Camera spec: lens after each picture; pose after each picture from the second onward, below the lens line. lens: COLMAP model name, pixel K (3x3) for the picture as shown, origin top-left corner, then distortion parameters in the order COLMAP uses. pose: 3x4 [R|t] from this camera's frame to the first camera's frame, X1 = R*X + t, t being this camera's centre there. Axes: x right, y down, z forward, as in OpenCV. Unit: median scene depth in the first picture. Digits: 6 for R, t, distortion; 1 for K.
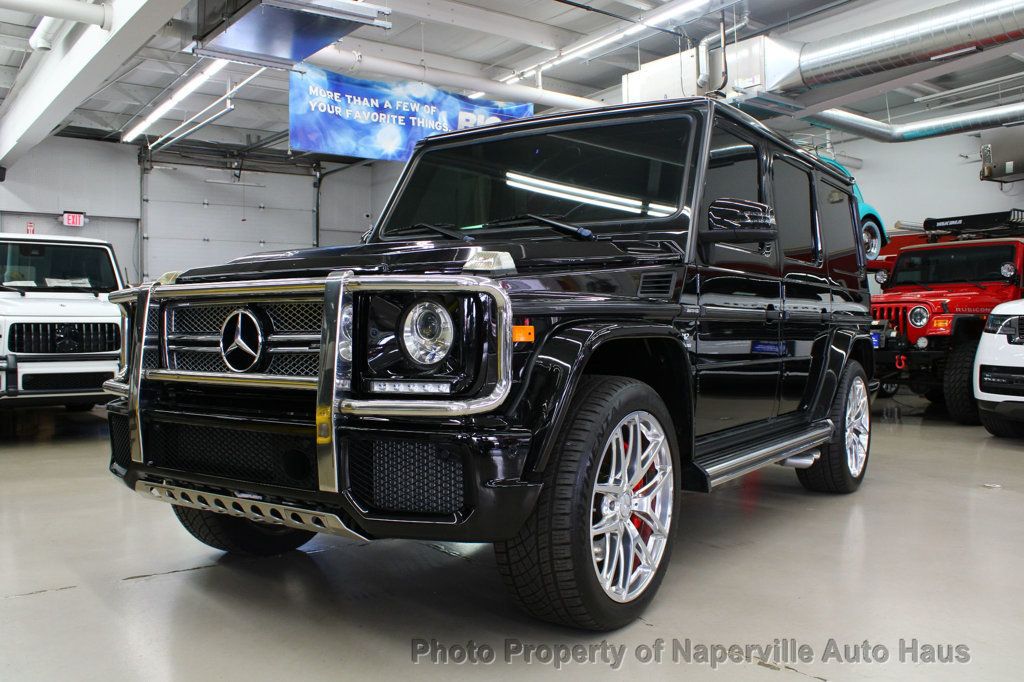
lens RADIAL K [[919.2, 0, 512.0], [0, 919.2, 341.0], [0, 0, 1]] dist [-0.171232, 0.157490]
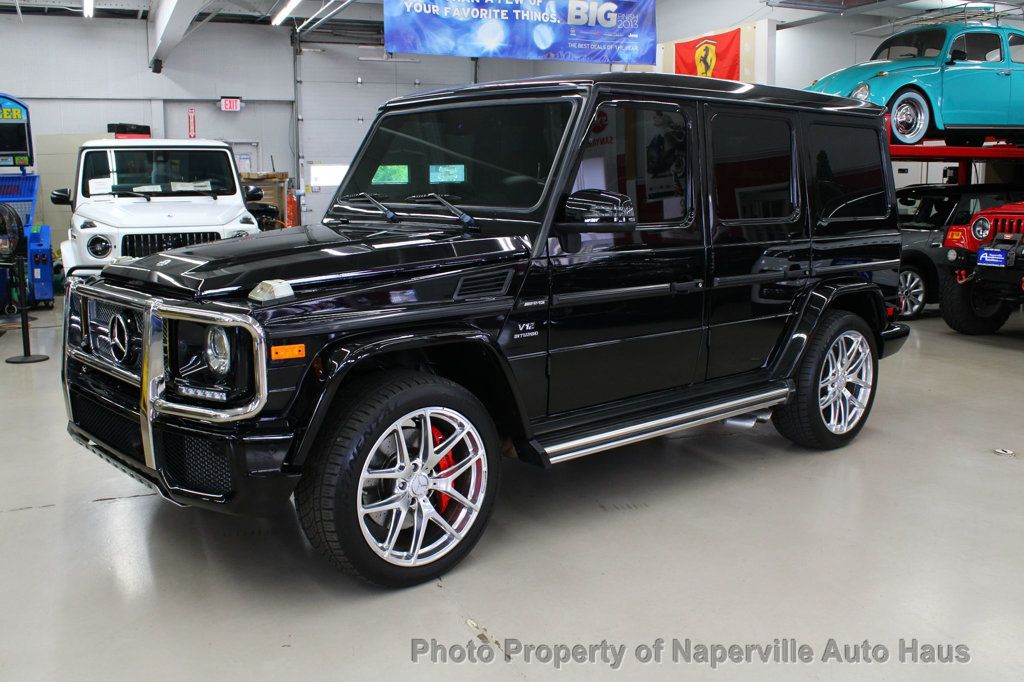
lens RADIAL K [[986.7, 0, 512.0], [0, 986.7, 341.0], [0, 0, 1]] dist [-0.105918, -0.011210]
pose [[0.968005, 0.042434, -0.247316, 0.163749], [-0.004476, 0.988361, 0.152061, -0.058779], [0.250890, -0.146089, 0.956929, -0.045042]]
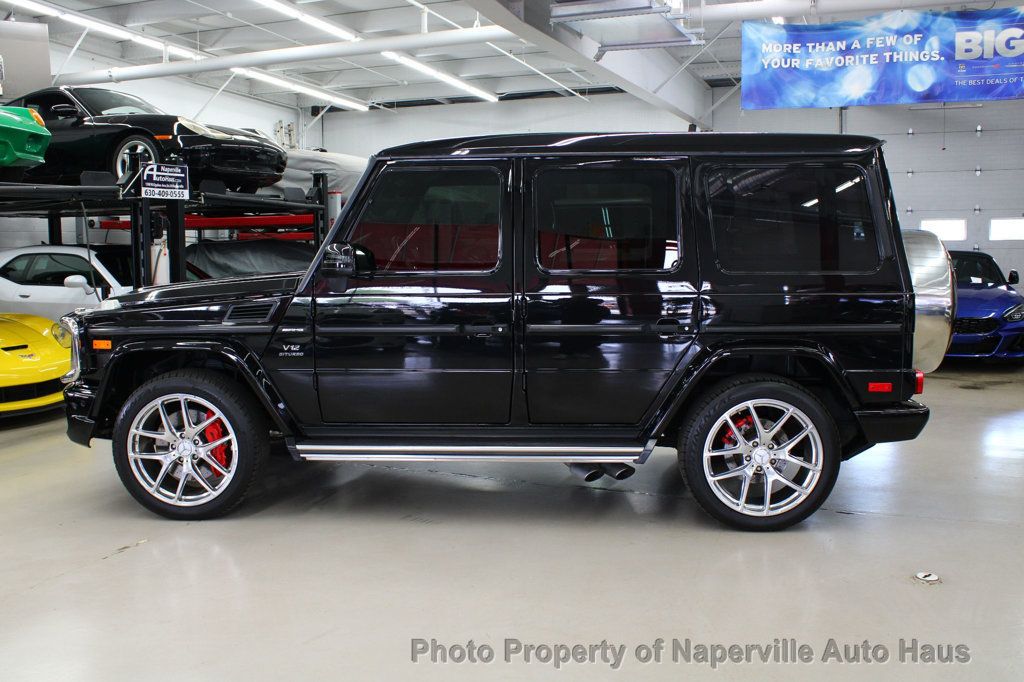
lens RADIAL K [[1015.3, 0, 512.0], [0, 1015.3, 341.0], [0, 0, 1]] dist [-0.147280, 0.154567]
pose [[0.506483, 0.083346, -0.858212, 0.590071], [-0.001697, 0.995412, 0.095669, -0.057741], [0.862248, -0.046998, 0.504301, 0.180041]]
